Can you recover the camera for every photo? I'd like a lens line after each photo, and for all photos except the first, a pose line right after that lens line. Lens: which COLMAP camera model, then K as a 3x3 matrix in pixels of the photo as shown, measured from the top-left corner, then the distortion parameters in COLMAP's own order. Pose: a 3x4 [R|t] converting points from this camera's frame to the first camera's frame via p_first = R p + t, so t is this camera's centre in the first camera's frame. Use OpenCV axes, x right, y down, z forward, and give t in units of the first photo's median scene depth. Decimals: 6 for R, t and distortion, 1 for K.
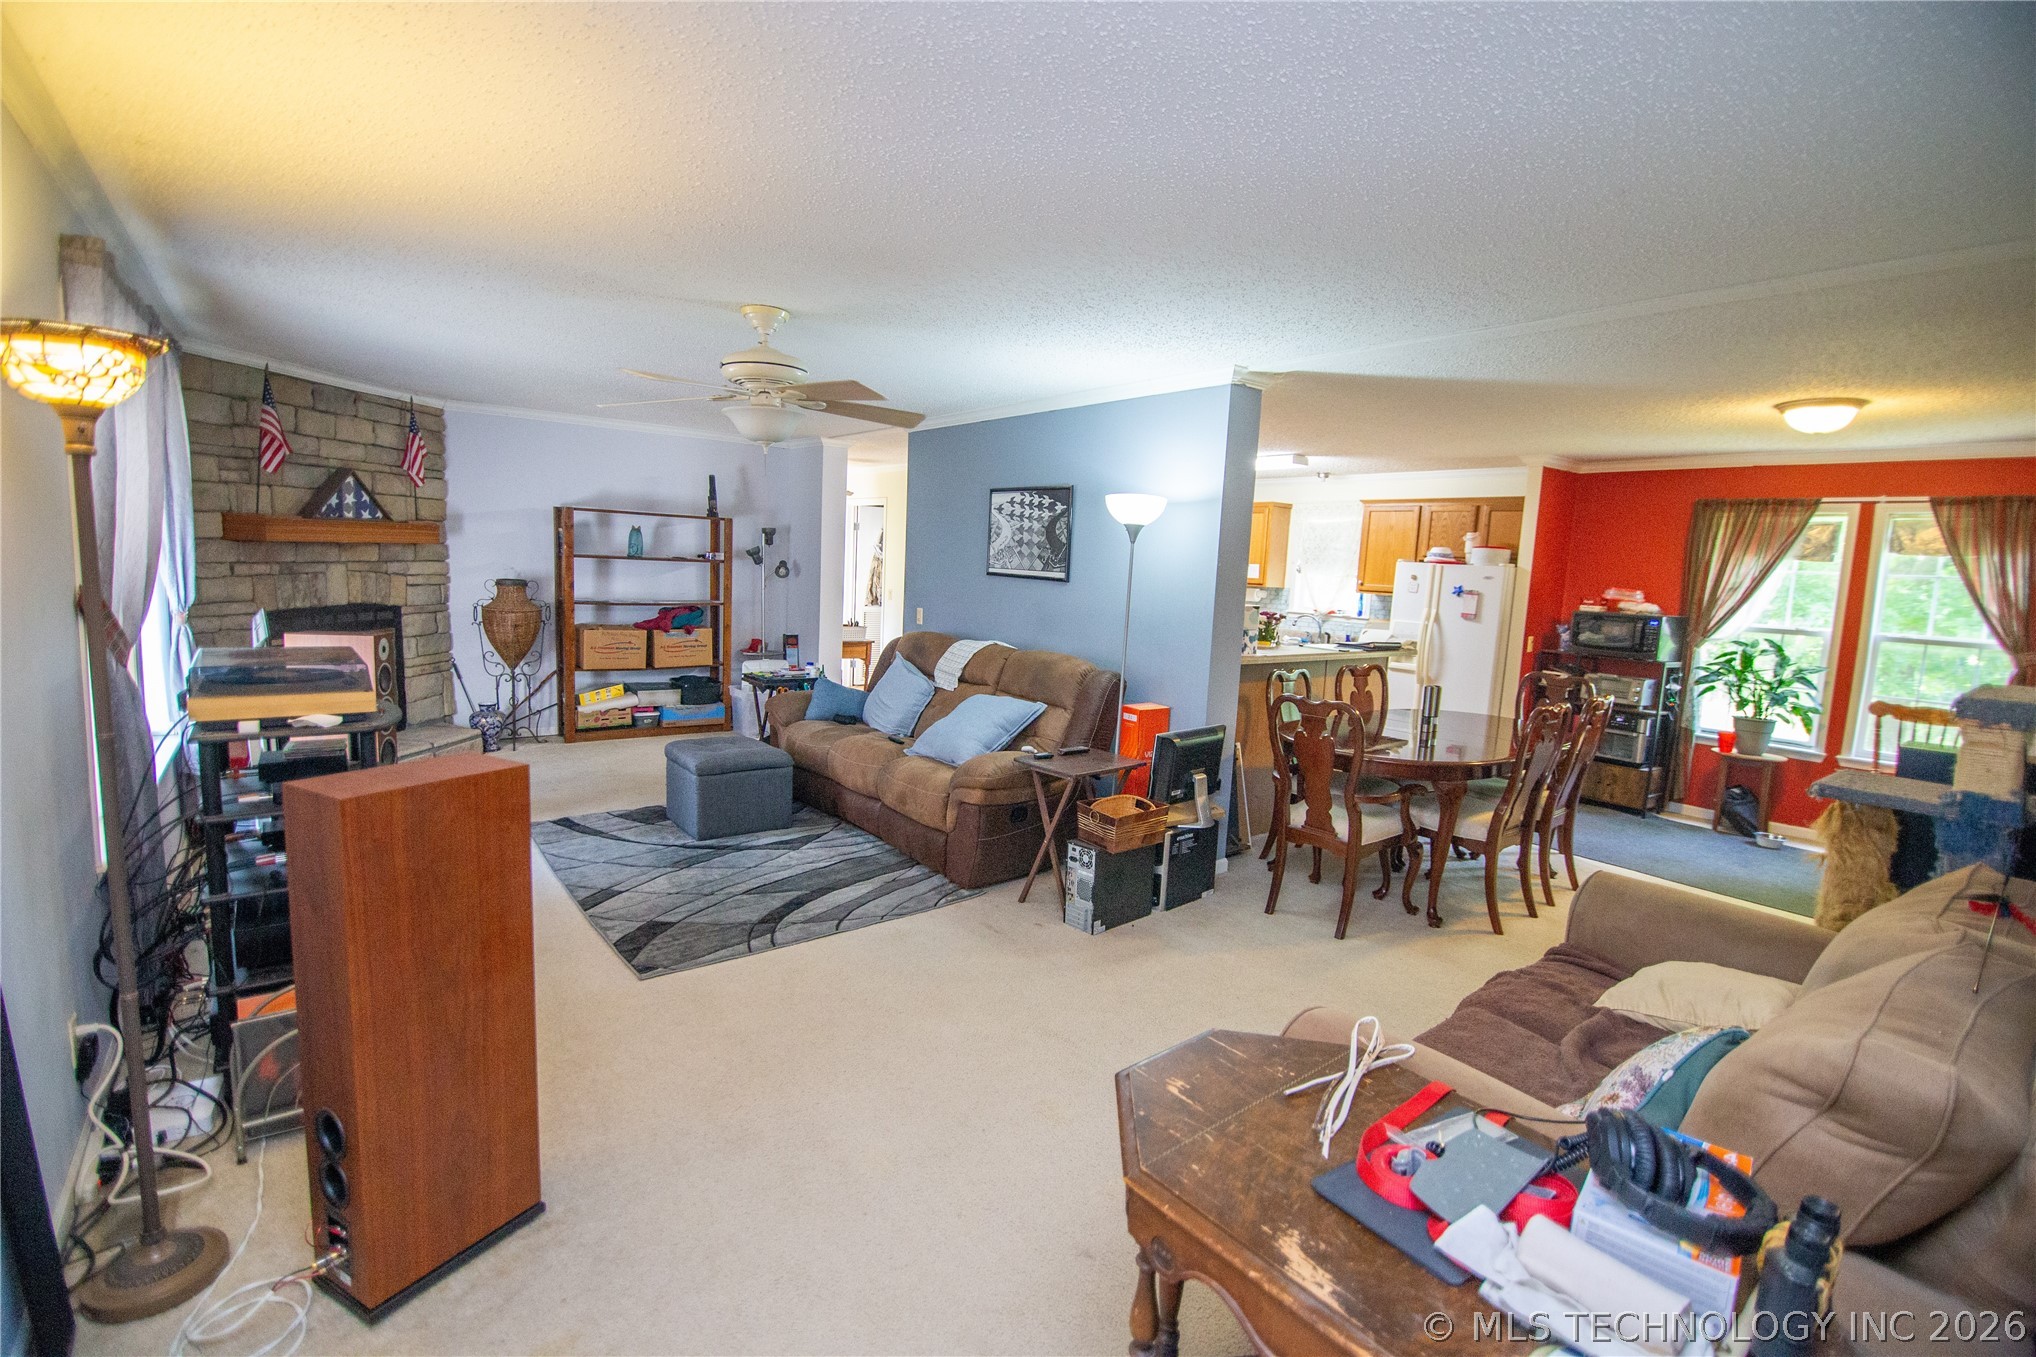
lens RADIAL K [[933.0, 0, 995.3], [0, 933.0, 677.4], [0, 0, 1]] dist [-0.016331, -0.003097]
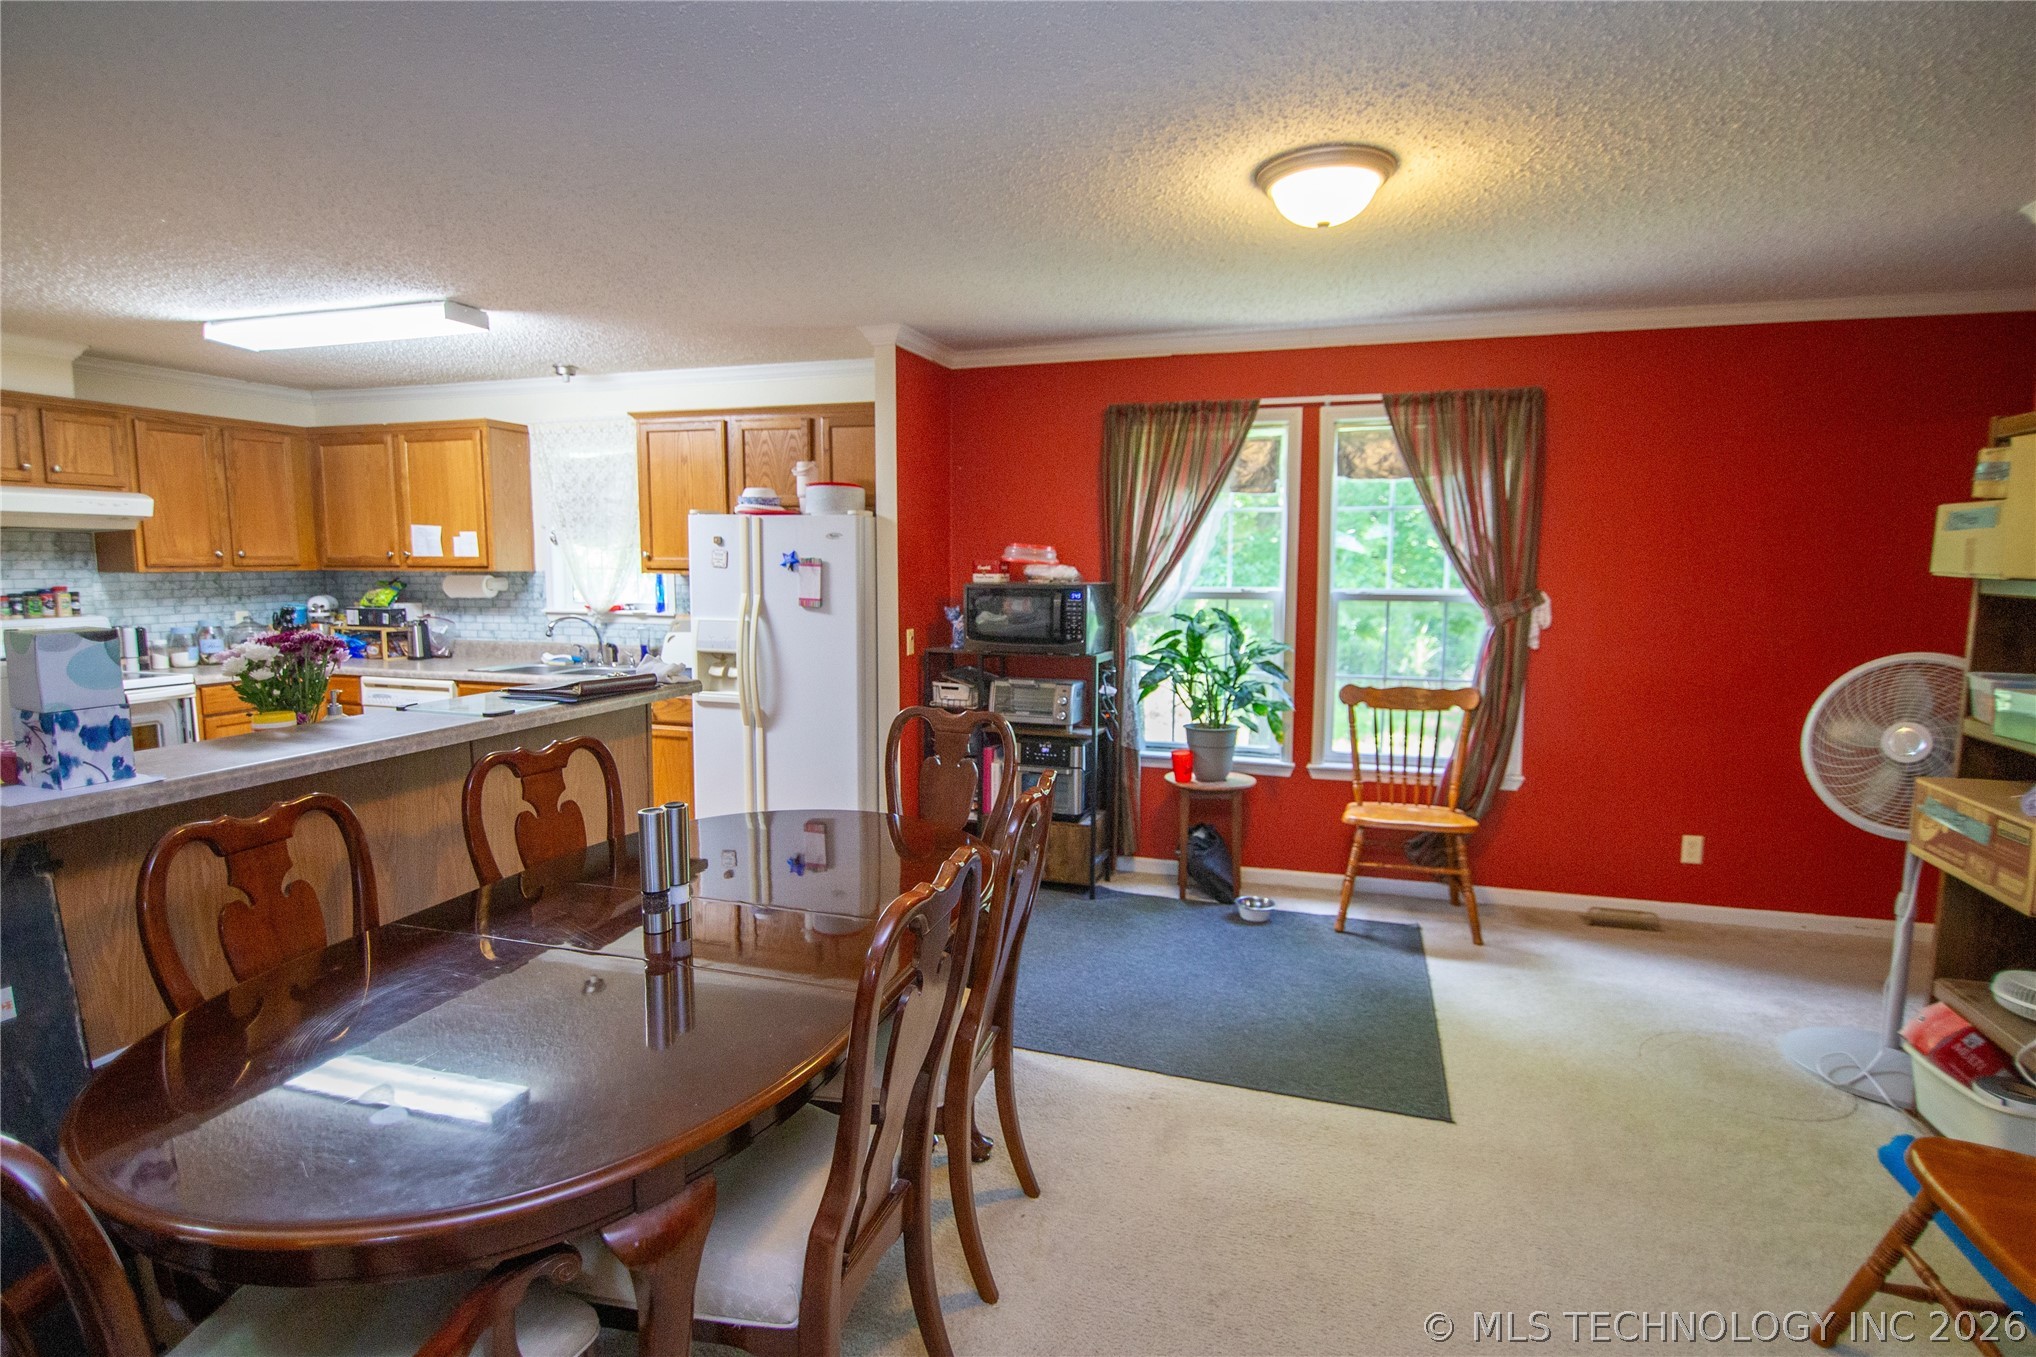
lens RADIAL K [[933.0, 0, 1020.2], [0, 933.0, 669.2], [0, 0, 1]] dist [-0.016331, -0.003097]
pose [[0.817067, -0.108326, 0.566275, 0.308179], [0.104533, 0.993746, 0.039271, -0.037166], [-0.566987, 0.027107, 0.823280, 0.488152]]
